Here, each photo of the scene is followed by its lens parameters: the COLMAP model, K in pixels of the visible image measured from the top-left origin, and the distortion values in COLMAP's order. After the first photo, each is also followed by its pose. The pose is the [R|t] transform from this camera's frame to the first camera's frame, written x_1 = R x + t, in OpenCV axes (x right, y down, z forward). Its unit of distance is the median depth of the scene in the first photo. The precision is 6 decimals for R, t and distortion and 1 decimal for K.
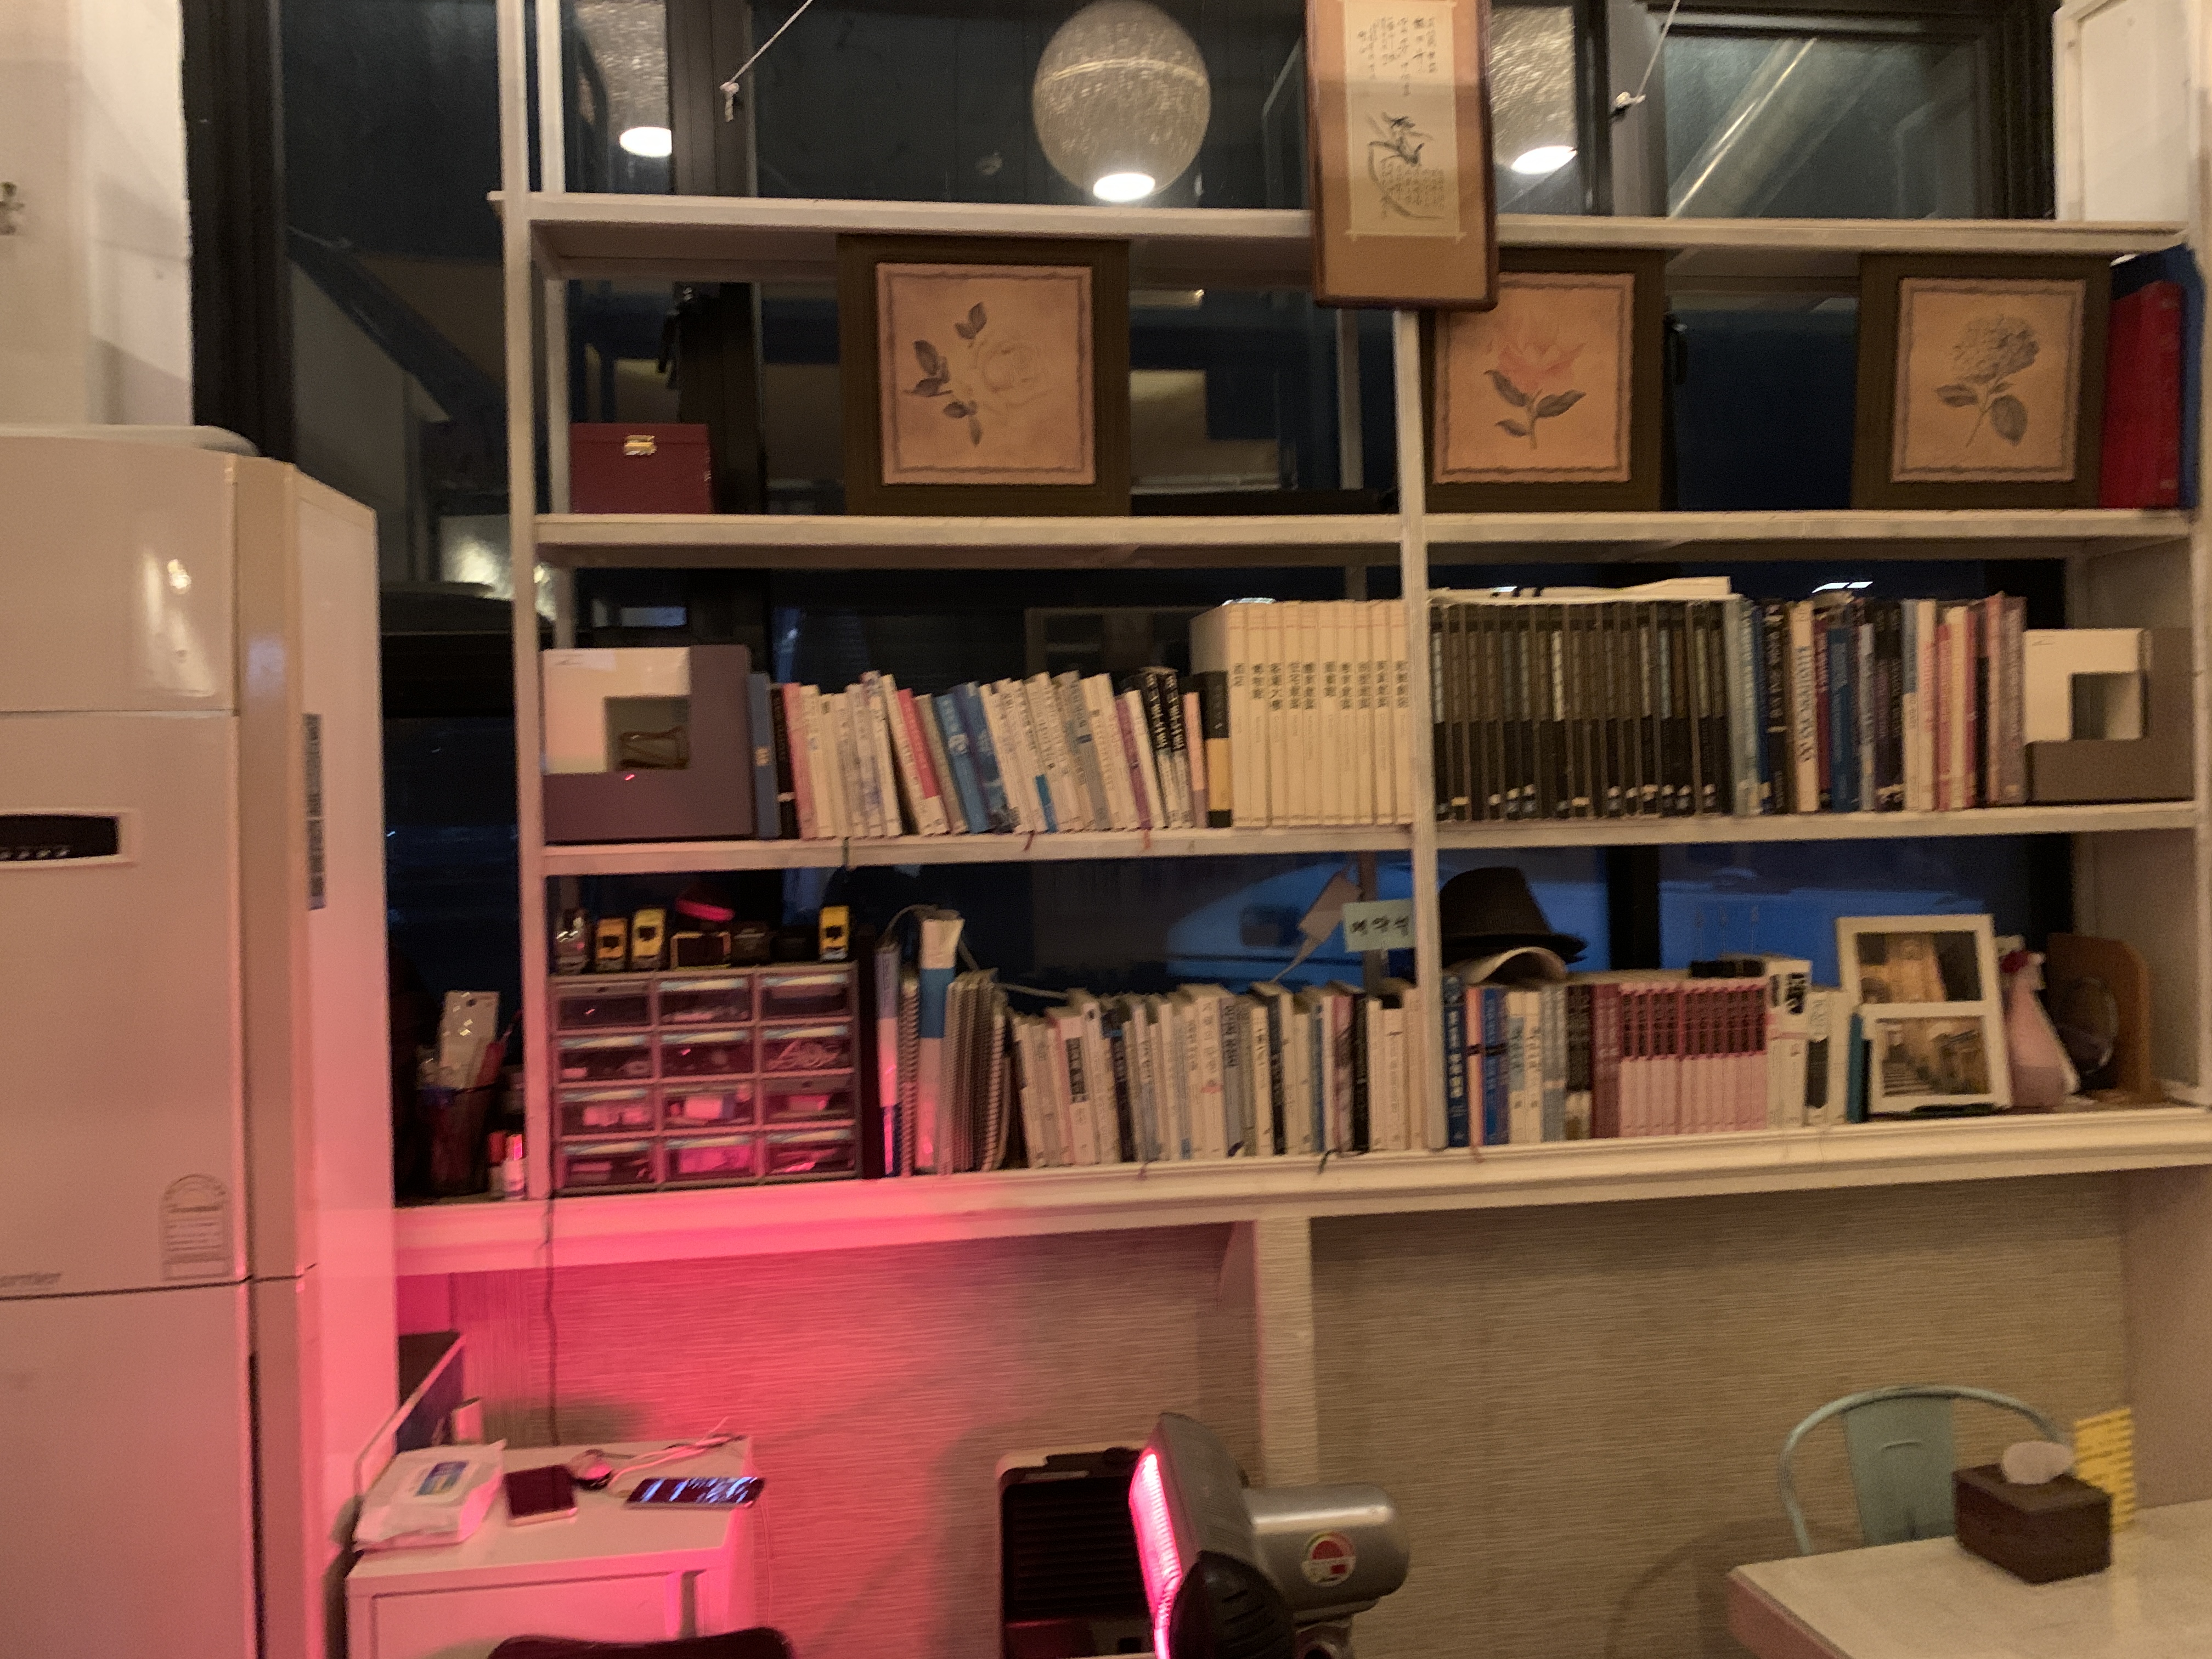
lens RADIAL K [[1693.3, 0, 1106.0], [0, 1693.3, 829.5], [0, 0, 1]] dist [0.013635, 0.005963]
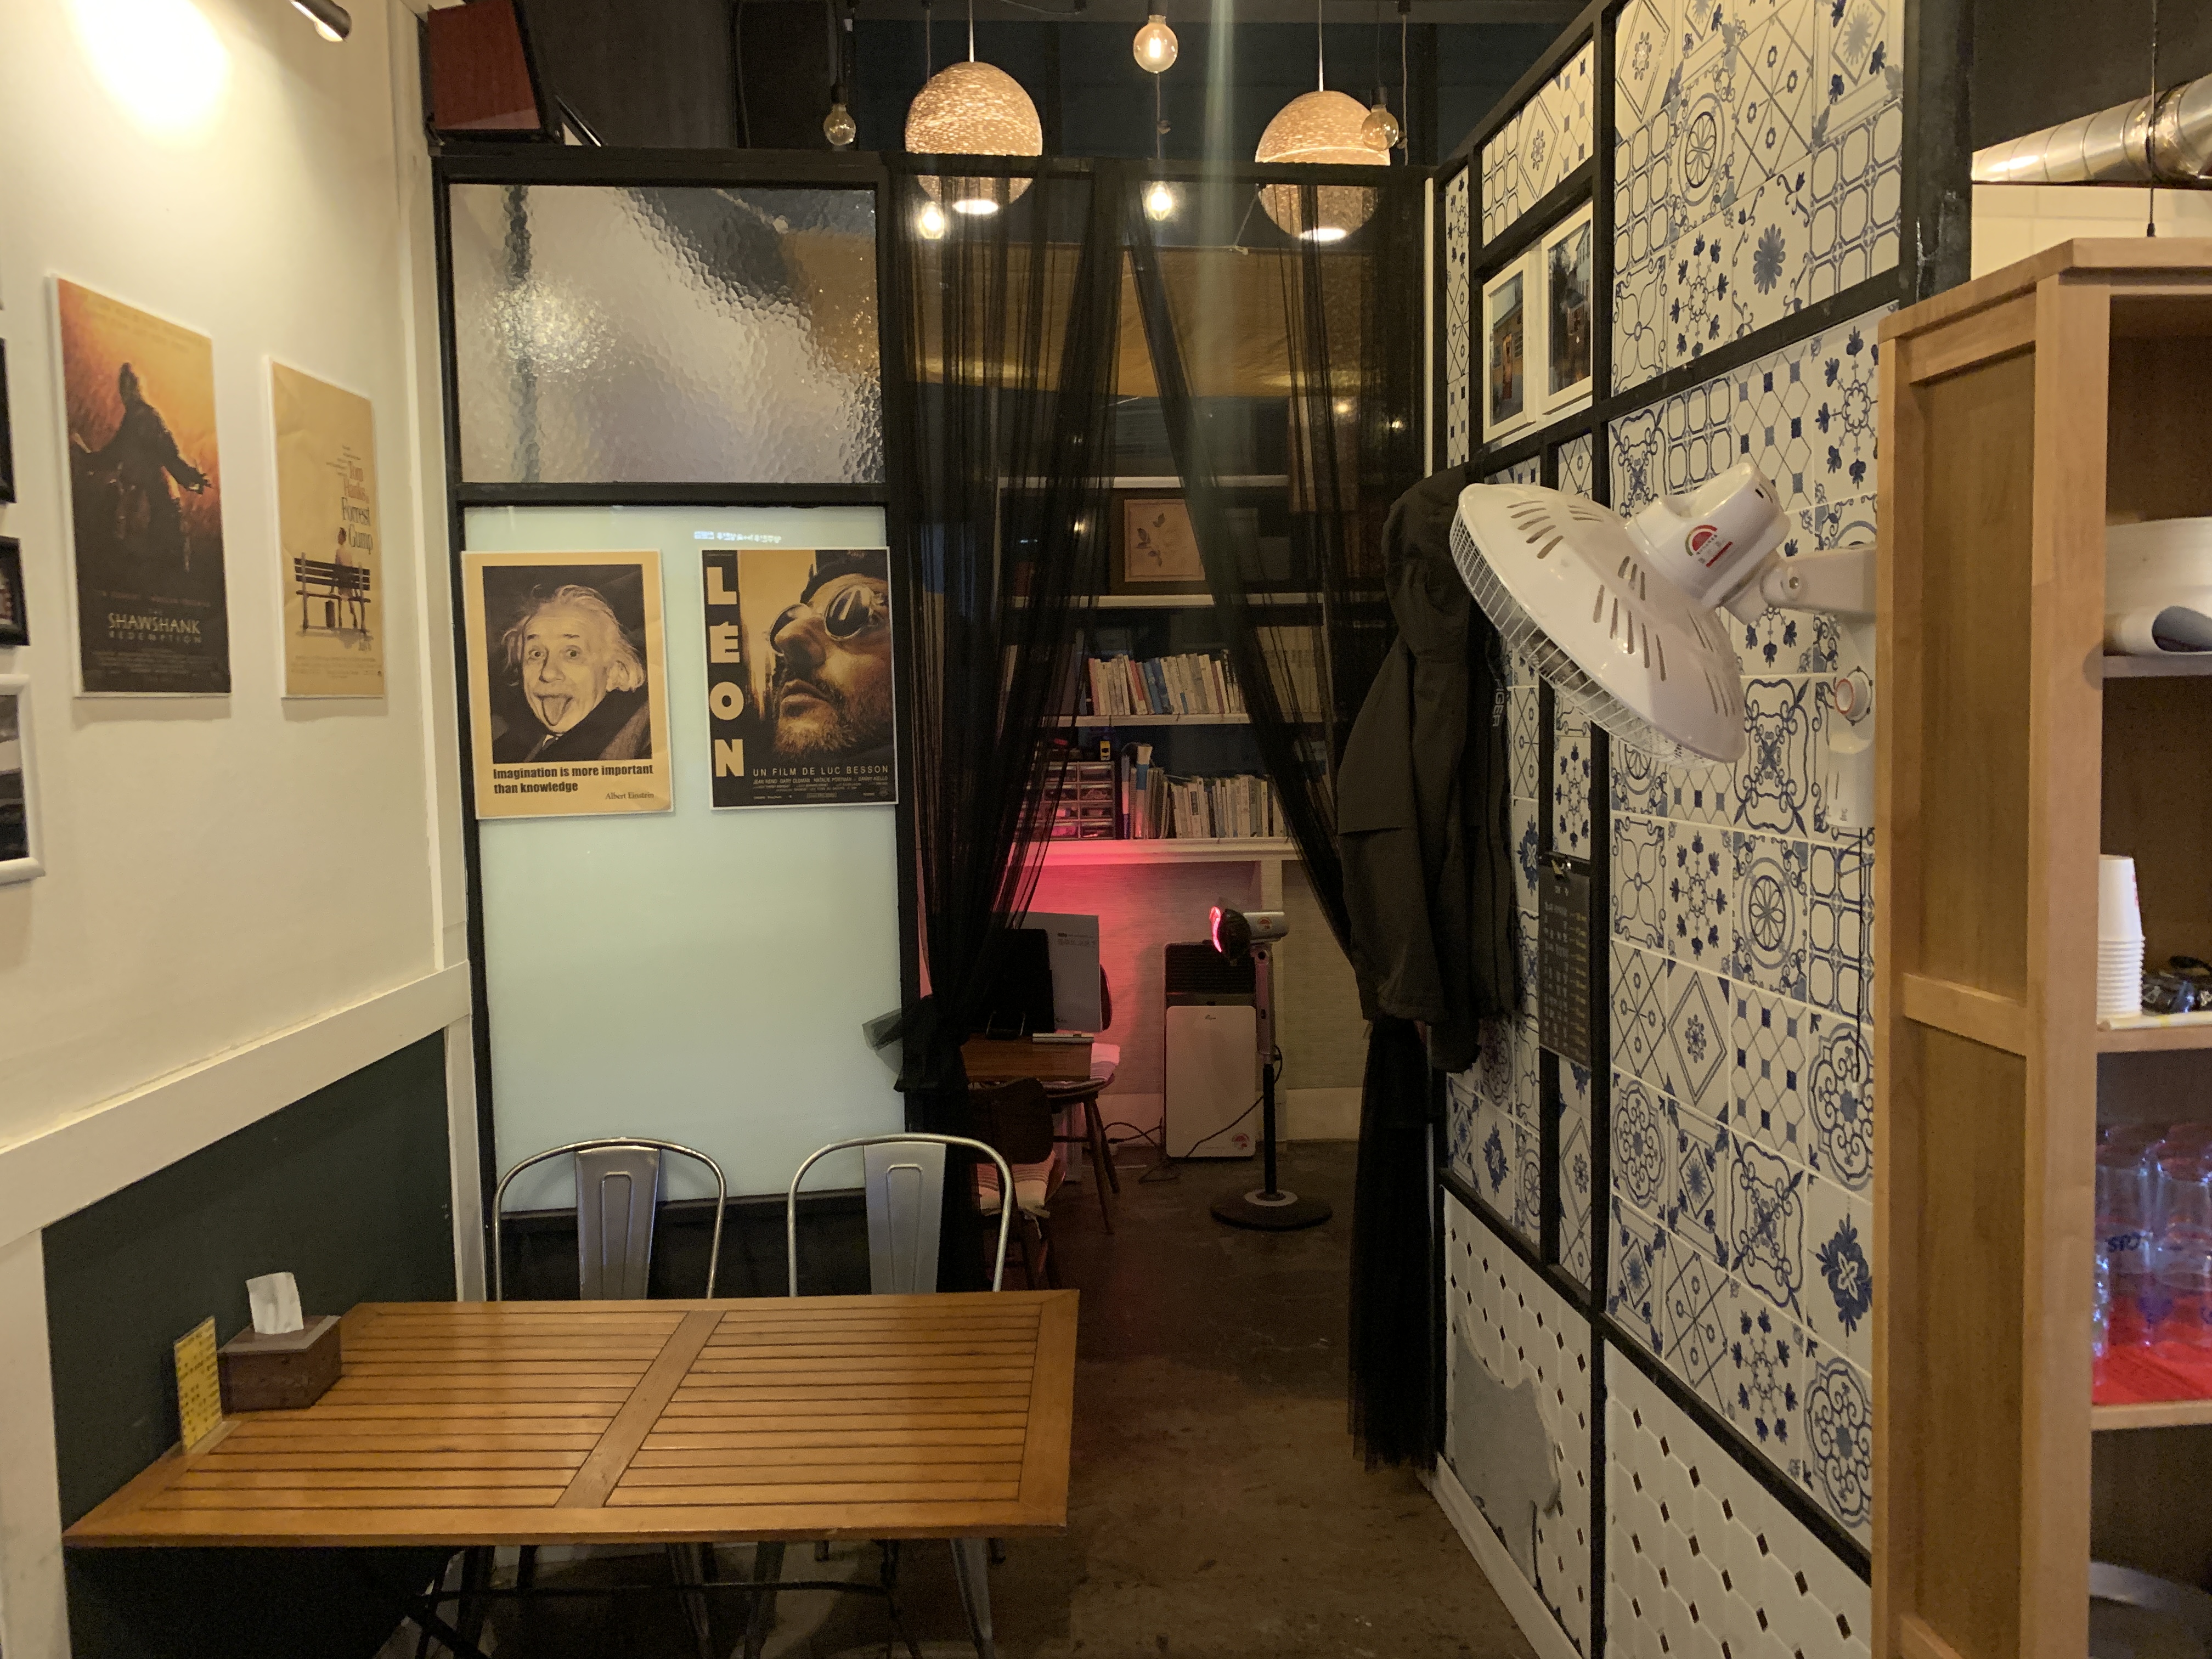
lens RADIAL K [[1693.3, 0, 1106.0], [0, 1693.3, 829.5], [0, 0, 1]] dist [0.013635, 0.005963]
pose [[0.997290, 0.015588, -0.071904, 0.032834], [-0.010174, 0.997128, 0.075054, -0.014708], [0.072868, -0.074119, 0.994584, -1.526849]]
